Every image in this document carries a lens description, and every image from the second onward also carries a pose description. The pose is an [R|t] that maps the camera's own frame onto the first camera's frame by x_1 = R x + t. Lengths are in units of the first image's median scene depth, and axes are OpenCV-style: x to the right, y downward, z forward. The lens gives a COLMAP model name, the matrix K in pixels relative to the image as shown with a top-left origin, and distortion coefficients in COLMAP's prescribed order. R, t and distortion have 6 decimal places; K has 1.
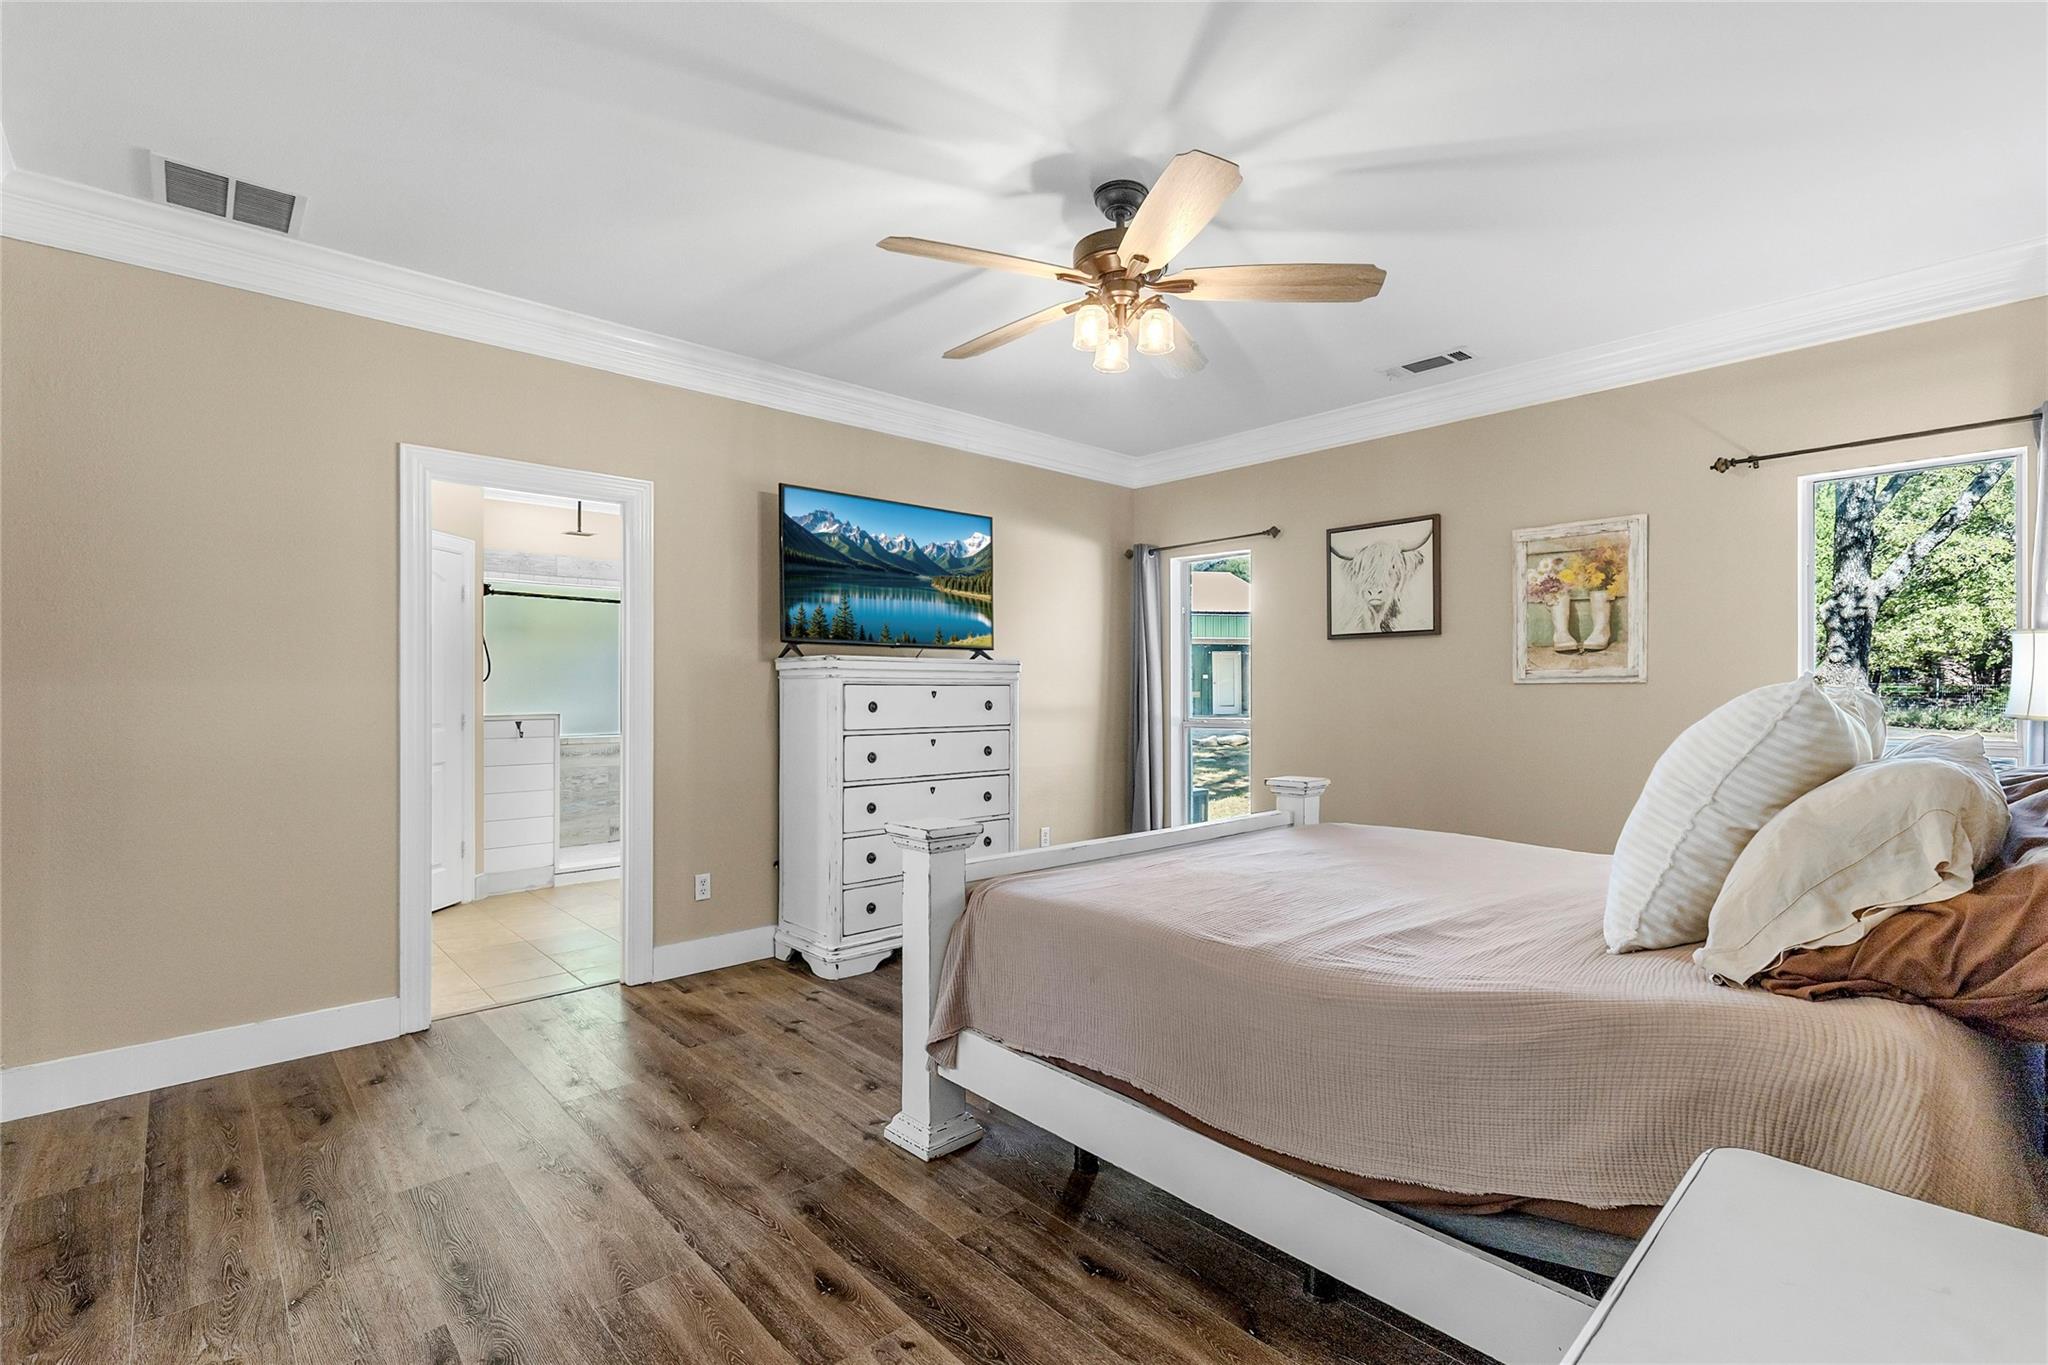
lens RADIAL K [[908.9, 0, 1024.0], [0, 908.9, 682.5], [0, 0, 1]] dist [0.000369, -0.000012]
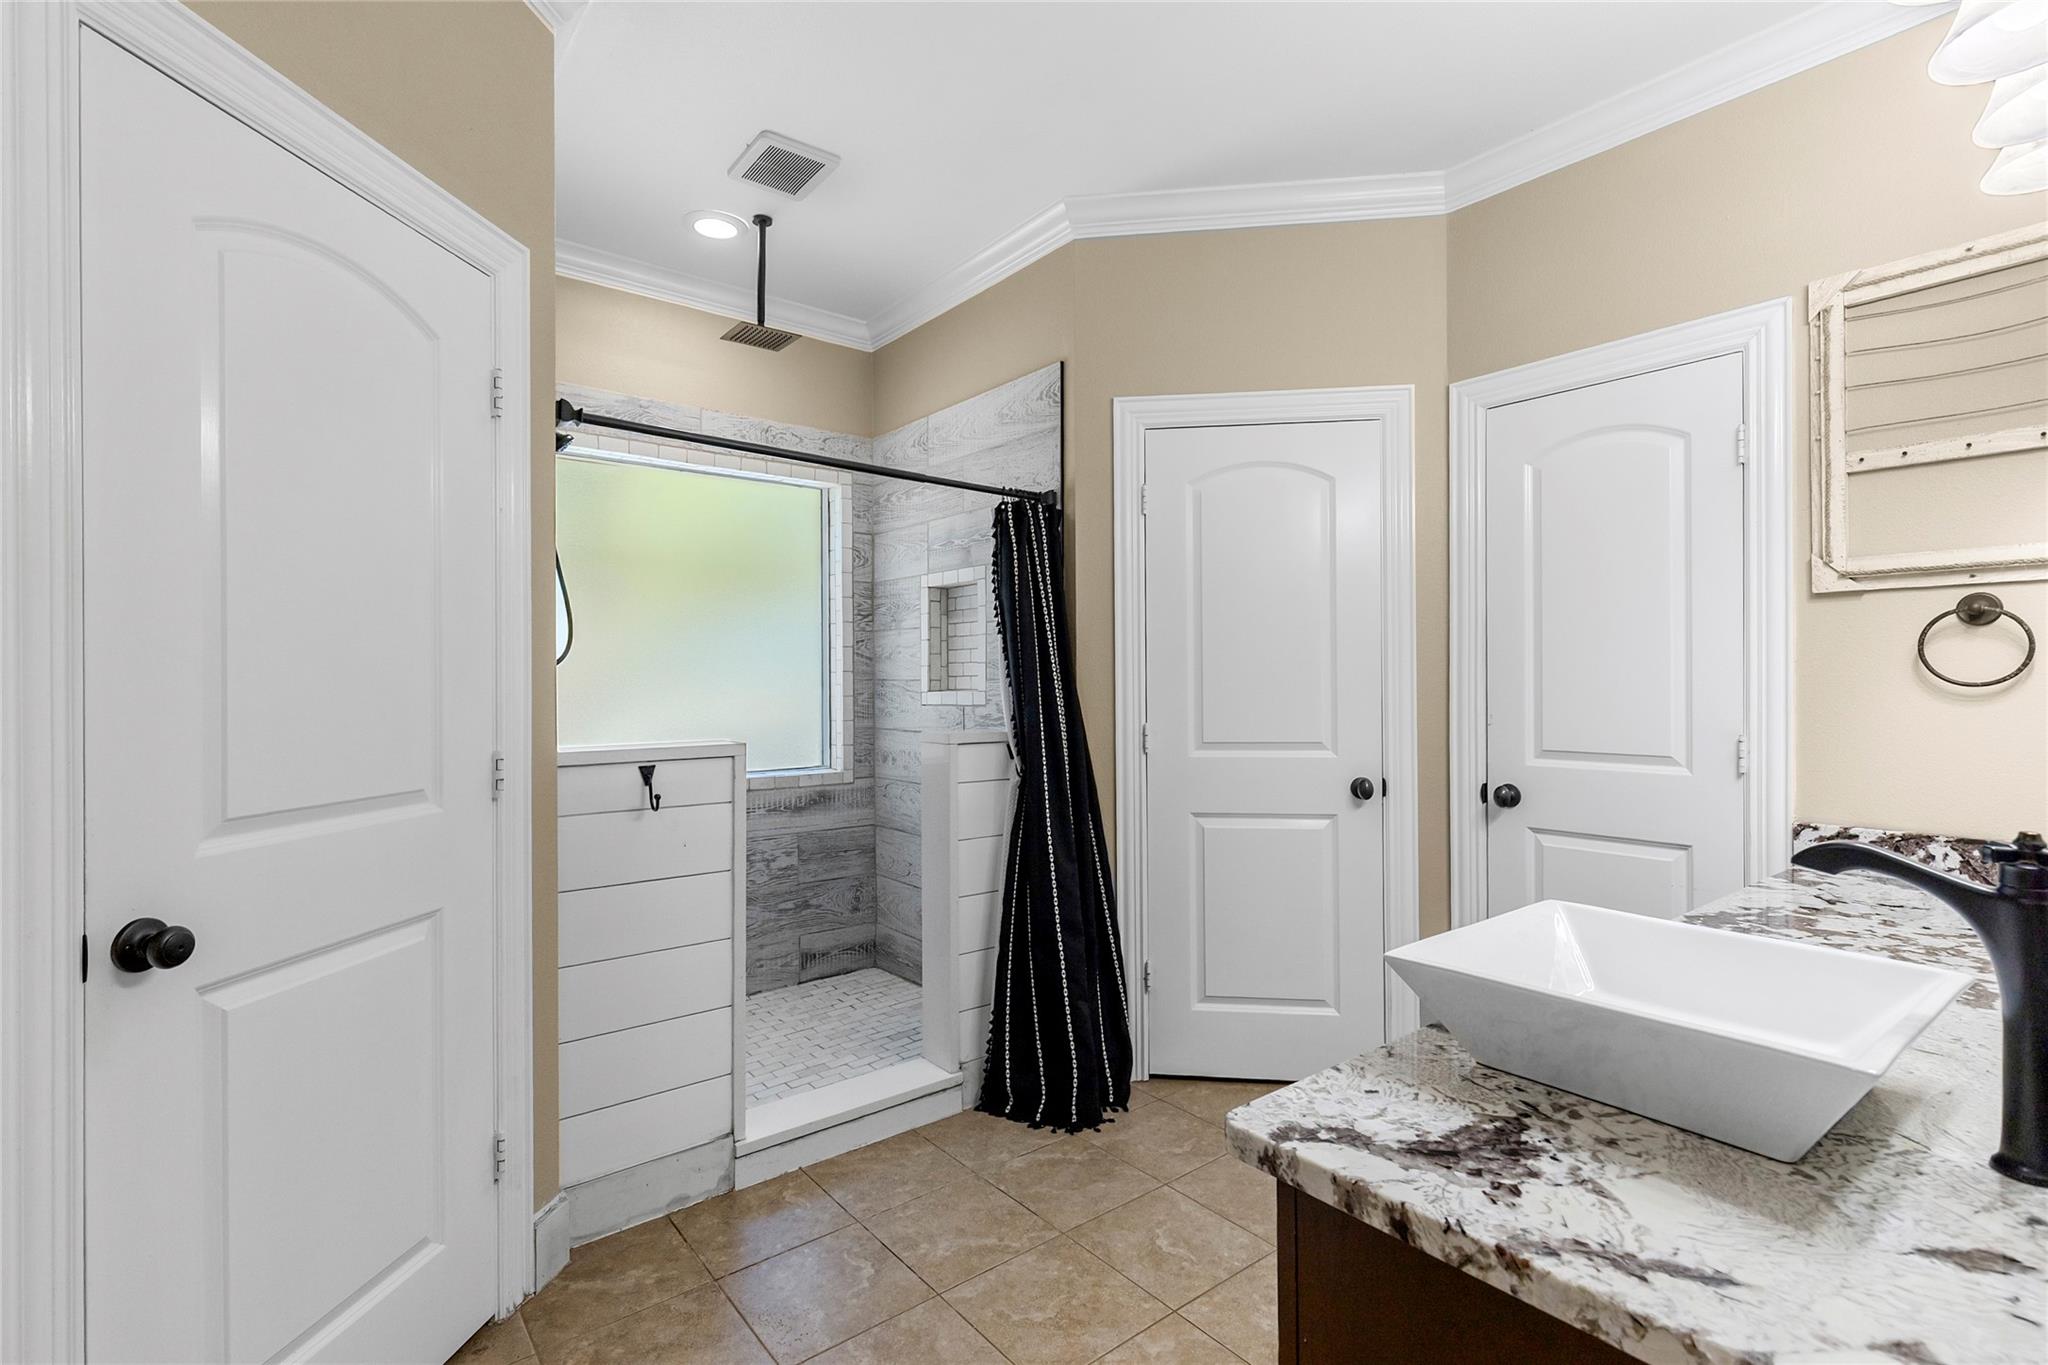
lens RADIAL K [[923.6, 0, 1017.2], [0, 923.6, 676.3], [0, 0, 1]] dist [0.001417, -0.000072]
pose [[0.997288, -0.001586, -0.073580, -0.366590], [0.001893, 0.999990, 0.004099, 0.005240], [0.073573, -0.004227, 0.997281, 0.616817]]
